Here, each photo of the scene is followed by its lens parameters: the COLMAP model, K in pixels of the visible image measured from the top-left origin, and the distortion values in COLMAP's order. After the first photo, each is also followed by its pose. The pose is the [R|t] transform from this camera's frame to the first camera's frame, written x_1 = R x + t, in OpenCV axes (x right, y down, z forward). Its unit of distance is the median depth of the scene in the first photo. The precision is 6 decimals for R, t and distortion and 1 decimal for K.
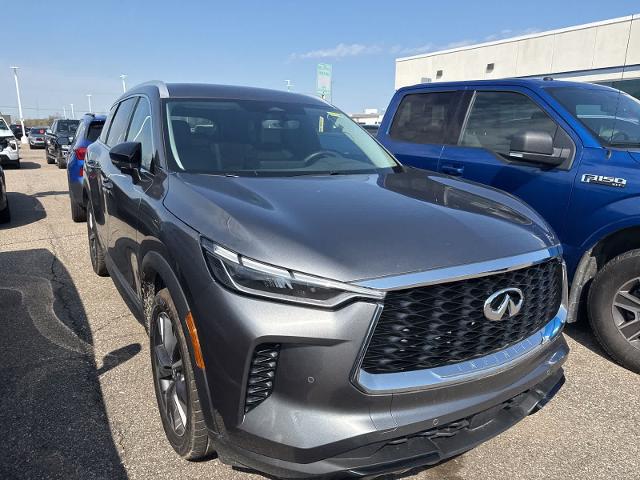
lens RADIAL K [[438.9, 0, 316.9], [0, 438.9, 234.0], [0, 0, 1]] dist [0.059577, -0.067050]
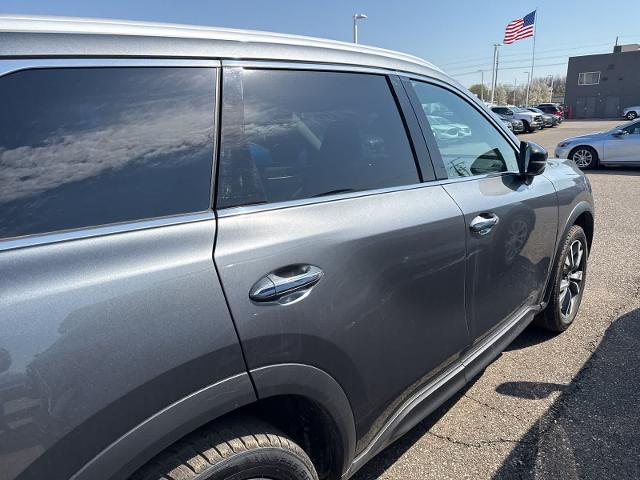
lens RADIAL K [[440.3, 0, 320.0], [0, 440.3, 240.0], [0, 0, 1]] dist [0.052991, -0.066101]
pose [[-0.243259, -0.269220, 0.931851, -1.407207], [0.225398, 0.918720, 0.324266, -0.480237], [-0.943409, 0.288918, -0.162805, 1.885563]]
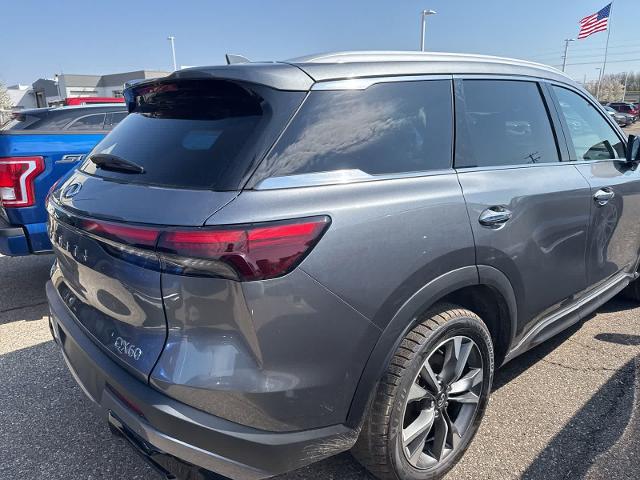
lens RADIAL K [[444.1, 0, 320.0], [0, 444.1, 240.0], [0, 0, 1]] dist [0.009007, -0.003685]
pose [[-0.131126, -0.288639, 0.948416, -1.686106], [0.215017, 0.925624, 0.311430, -0.562708], [-0.967767, 0.244762, -0.059311, 2.229478]]
